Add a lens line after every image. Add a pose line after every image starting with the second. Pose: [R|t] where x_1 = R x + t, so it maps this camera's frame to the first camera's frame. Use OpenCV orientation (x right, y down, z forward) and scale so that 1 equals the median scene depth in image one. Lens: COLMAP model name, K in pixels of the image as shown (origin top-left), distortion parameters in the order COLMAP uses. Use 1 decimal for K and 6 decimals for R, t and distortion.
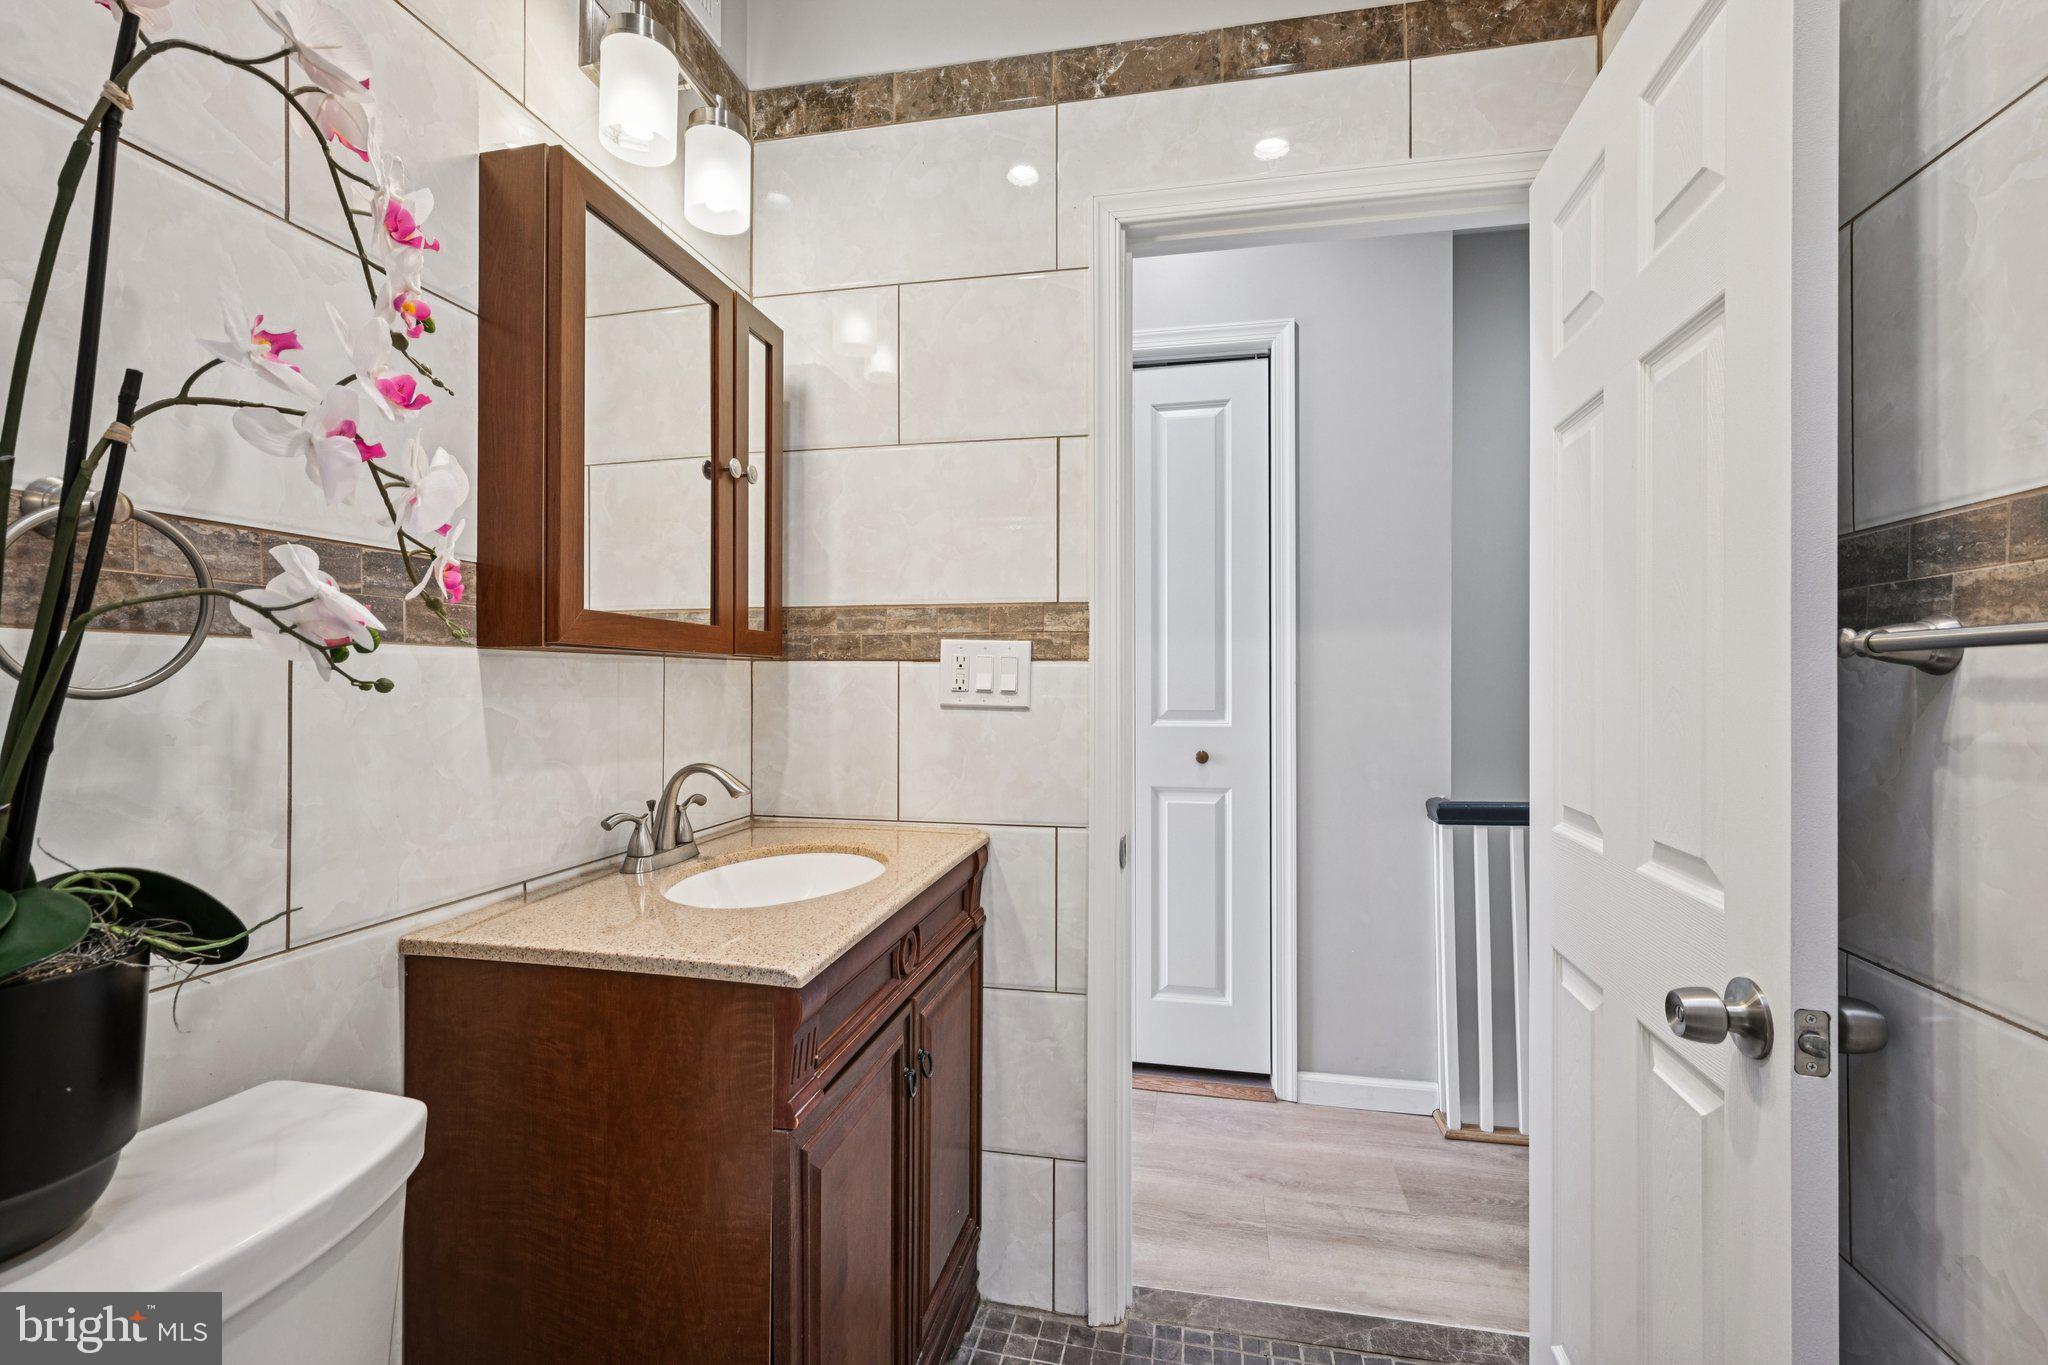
lens RADIAL K [[891.6, 0, 1026.6], [0, 891.6, 680.3], [0, 0, 1]] dist [-0.002367, -0.000245]
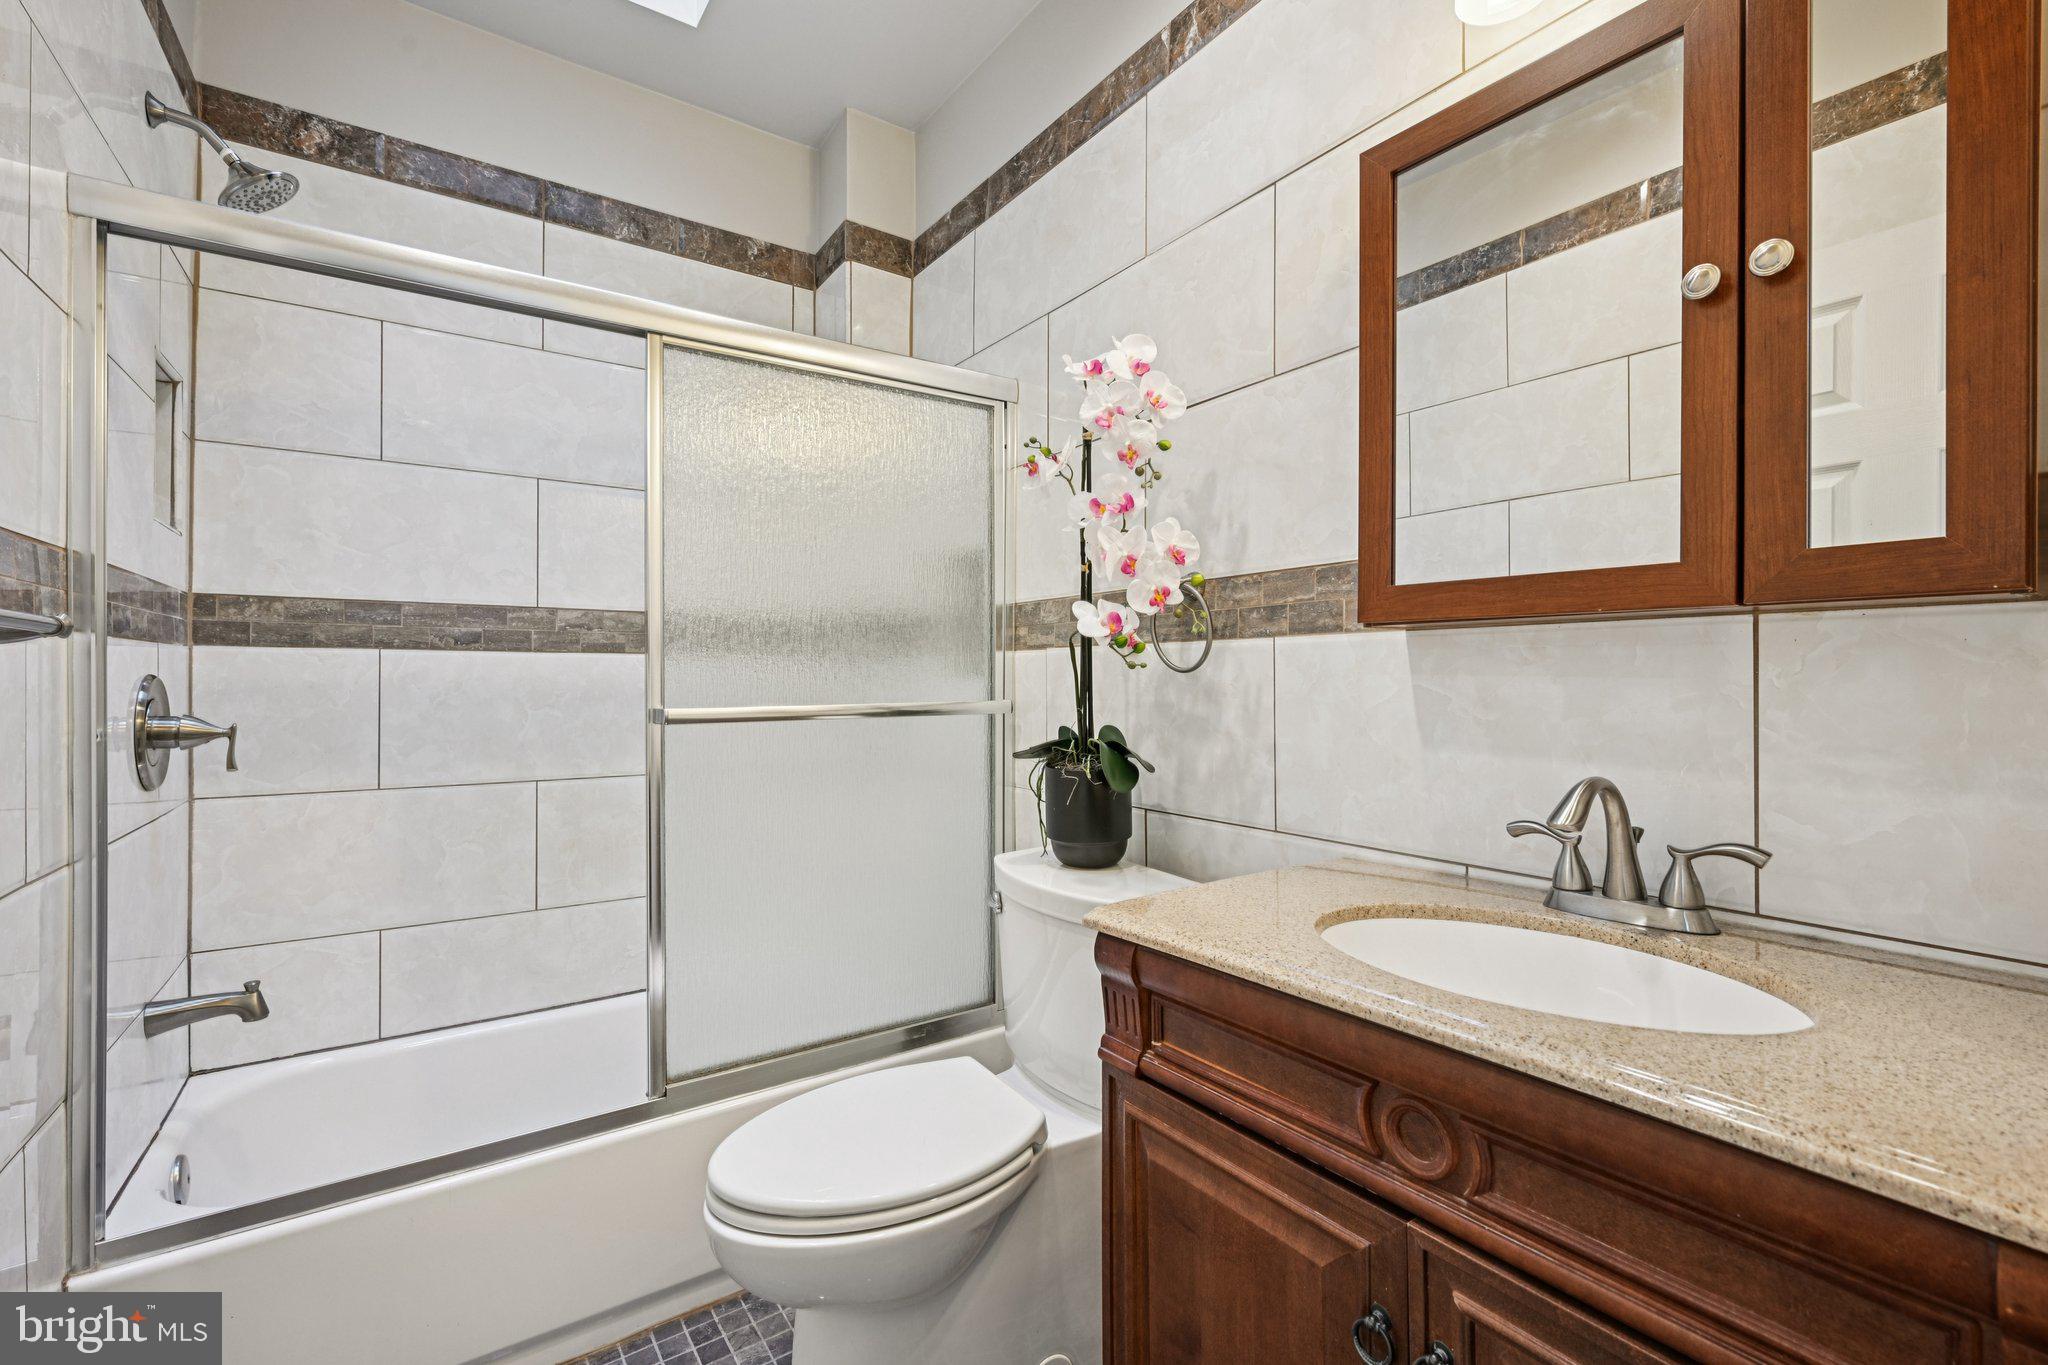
lens RADIAL K [[891.6, 0, 1022.3], [0, 891.6, 674.6], [0, 0, 1]] dist [-0.002367, -0.000245]
pose [[-0.689712, 0.005543, -0.724063, 0.499759], [0.010799, 0.999938, -0.002632, 0.015567], [0.724003, -0.009635, -0.689729, 1.381065]]
